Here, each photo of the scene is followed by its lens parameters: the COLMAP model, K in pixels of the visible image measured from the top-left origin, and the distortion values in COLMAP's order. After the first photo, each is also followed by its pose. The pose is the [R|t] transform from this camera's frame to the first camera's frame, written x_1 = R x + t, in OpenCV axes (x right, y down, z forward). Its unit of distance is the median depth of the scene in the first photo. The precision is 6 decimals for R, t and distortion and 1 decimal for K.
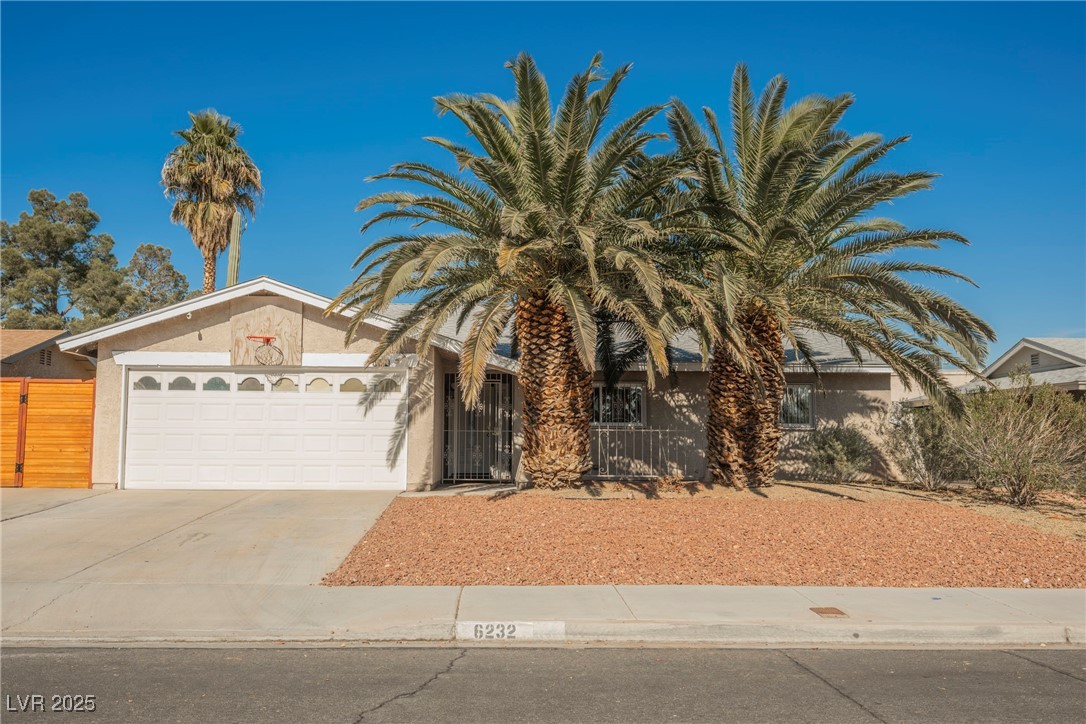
lens RADIAL K [[937.6, 0, 543.0], [0, 937.6, 362.0], [0, 0, 1]] dist [0.002186, 0.002287]
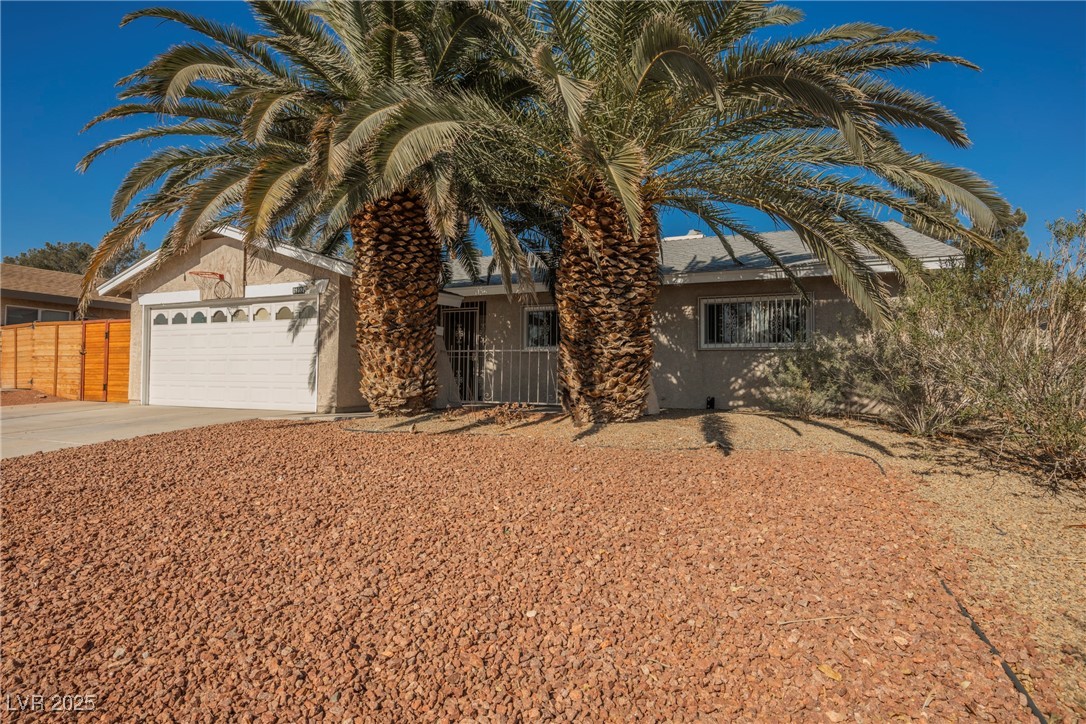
lens RADIAL K [[575.9, 0, 543.0], [0, 575.9, 362.0], [0, 0, 1]] dist [0.000547, 0.000048]
pose [[0.896951, -0.010292, -0.442010, 0.356412], [0.038202, 0.997794, 0.054289, 0.056242], [0.440477, -0.065580, 0.895366, 0.540822]]
